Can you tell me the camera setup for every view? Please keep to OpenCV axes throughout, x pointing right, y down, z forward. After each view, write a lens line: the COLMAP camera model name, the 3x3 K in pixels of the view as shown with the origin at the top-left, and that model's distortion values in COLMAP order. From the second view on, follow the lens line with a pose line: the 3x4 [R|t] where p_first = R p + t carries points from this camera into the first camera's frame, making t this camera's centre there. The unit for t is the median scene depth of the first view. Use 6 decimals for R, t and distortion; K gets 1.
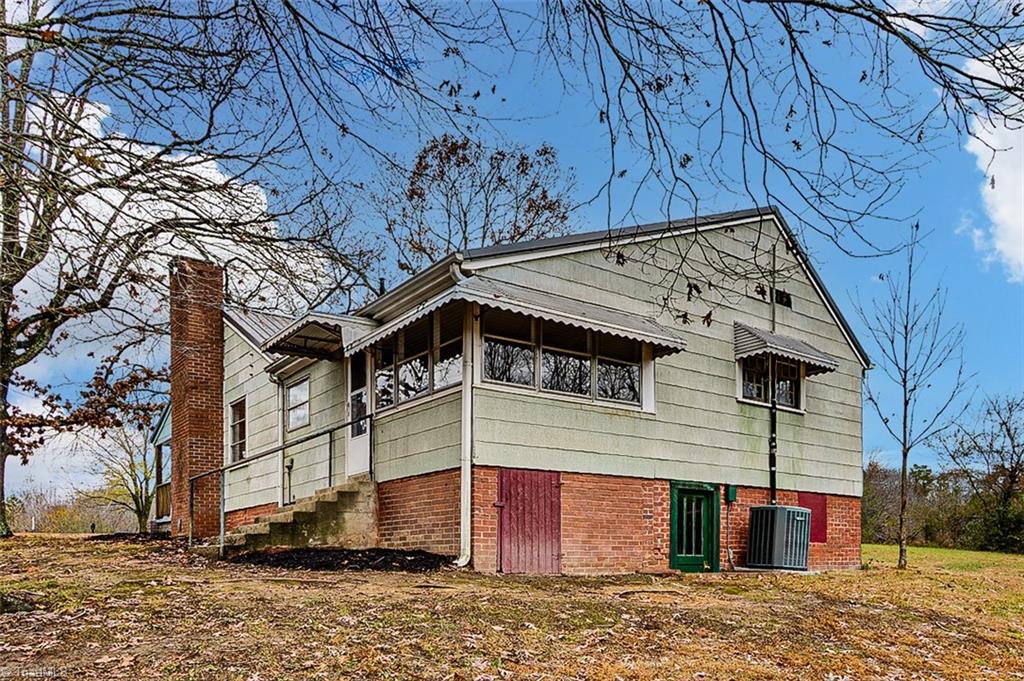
lens RADIAL K [[678.3, 0, 517.1], [0, 678.3, 309.8], [0, 0, 1]] dist [0.018579, 0.002747]
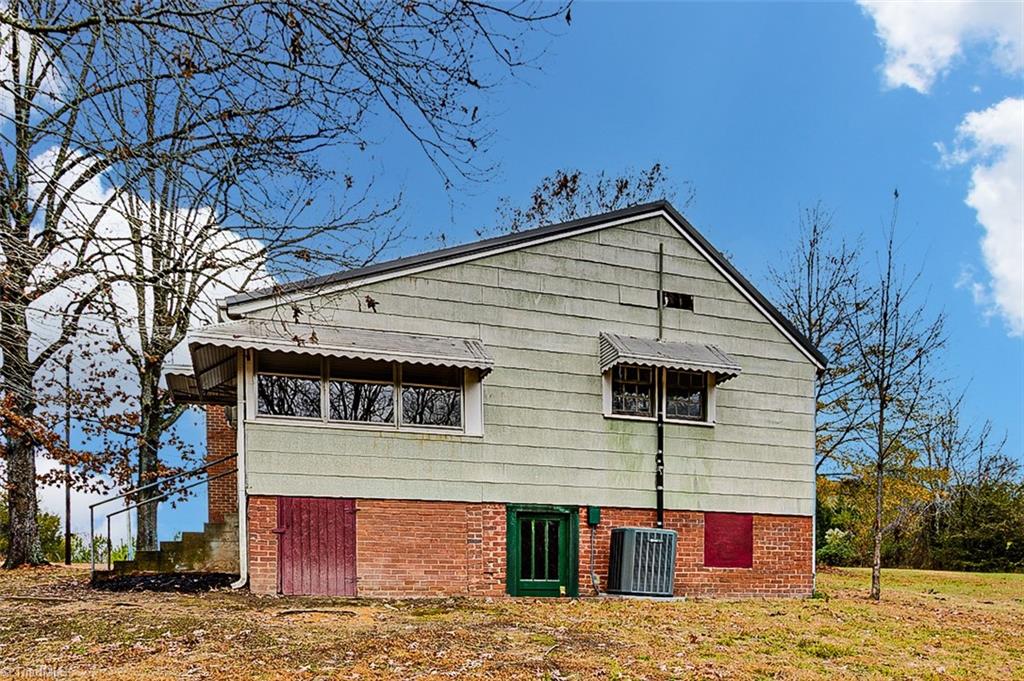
lens RADIAL K [[678.3, 0, 537.6], [0, 678.3, 362.5], [0, 0, 1]] dist [0.018579, 0.002747]
pose [[0.950022, -0.092776, -0.298080, 0.589667], [0.099932, 0.994955, 0.008821, 0.047065], [0.295758, -0.038168, 0.954500, 0.096620]]
